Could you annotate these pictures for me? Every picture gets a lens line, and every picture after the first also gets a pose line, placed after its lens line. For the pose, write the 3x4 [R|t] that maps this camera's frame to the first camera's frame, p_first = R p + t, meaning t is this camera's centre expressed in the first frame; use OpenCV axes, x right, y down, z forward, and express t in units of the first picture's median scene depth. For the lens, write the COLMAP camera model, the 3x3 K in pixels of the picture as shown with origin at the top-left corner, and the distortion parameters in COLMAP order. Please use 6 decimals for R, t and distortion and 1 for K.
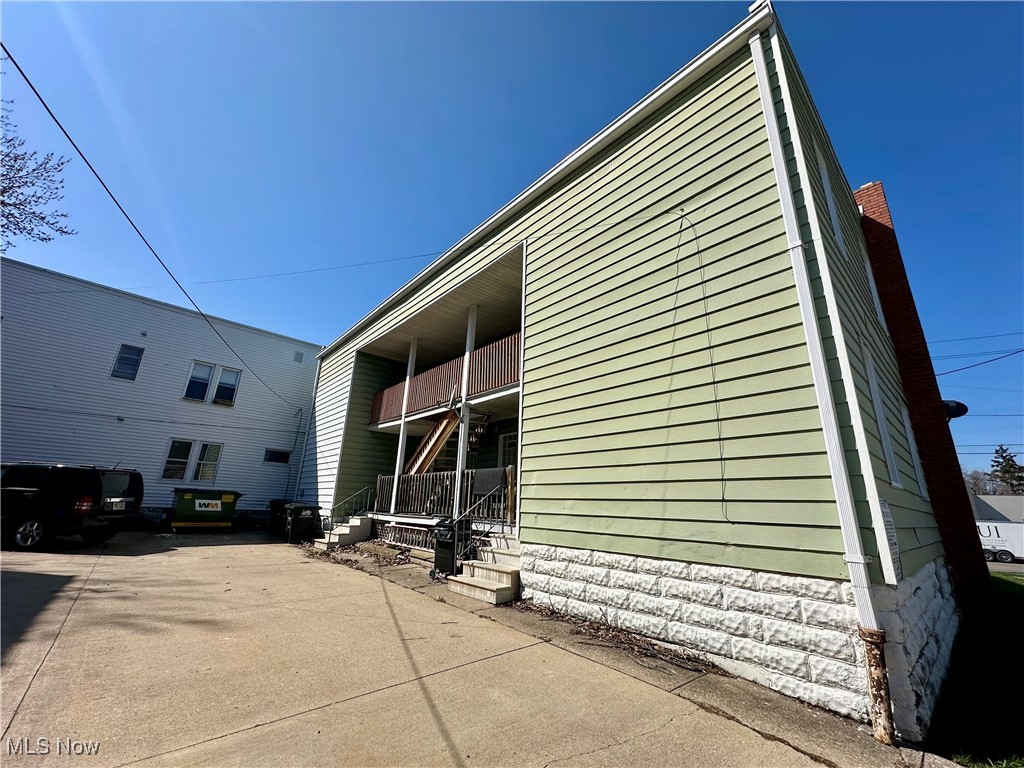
lens RADIAL K [[410.5, 0, 512.0], [0, 410.5, 384.0], [0, 0, 1]] dist [0.000915, 0.000168]
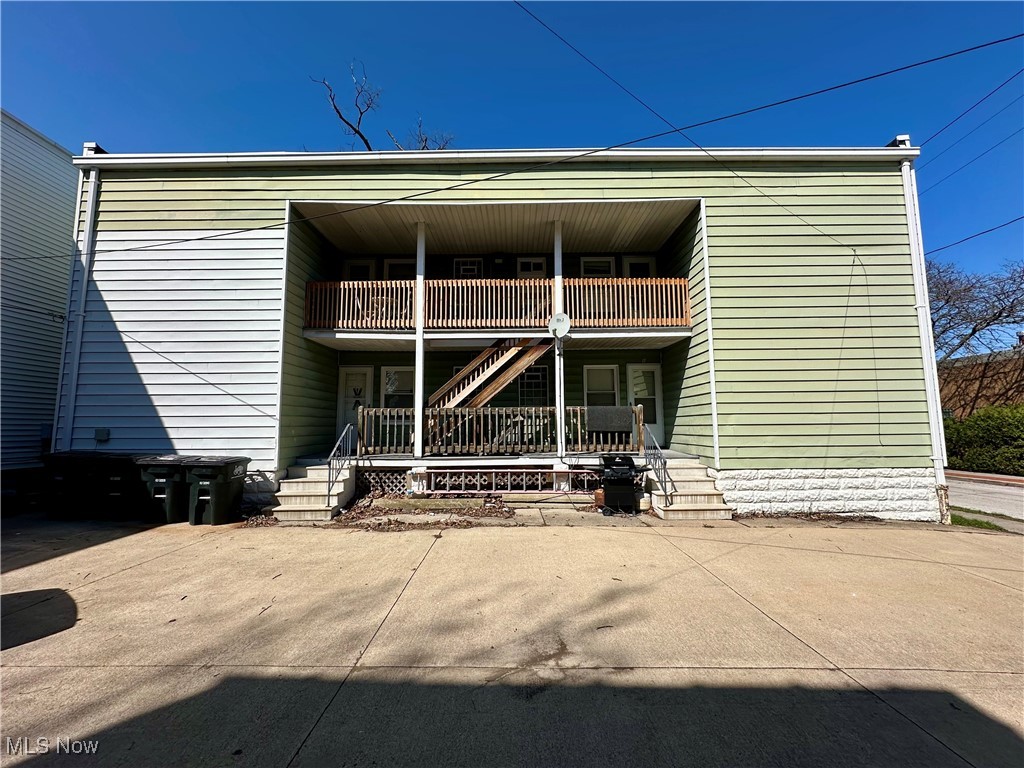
lens RADIAL K [[408.4, 0, 512.0], [0, 408.4, 384.0], [0, 0, 1]] dist [-0.000363, -0.000160]
pose [[0.664366, 0.035547, 0.746562, -1.163329], [-0.185920, 0.975331, 0.119011, 0.088324], [-0.723914, -0.217867, 0.654585, 0.614405]]
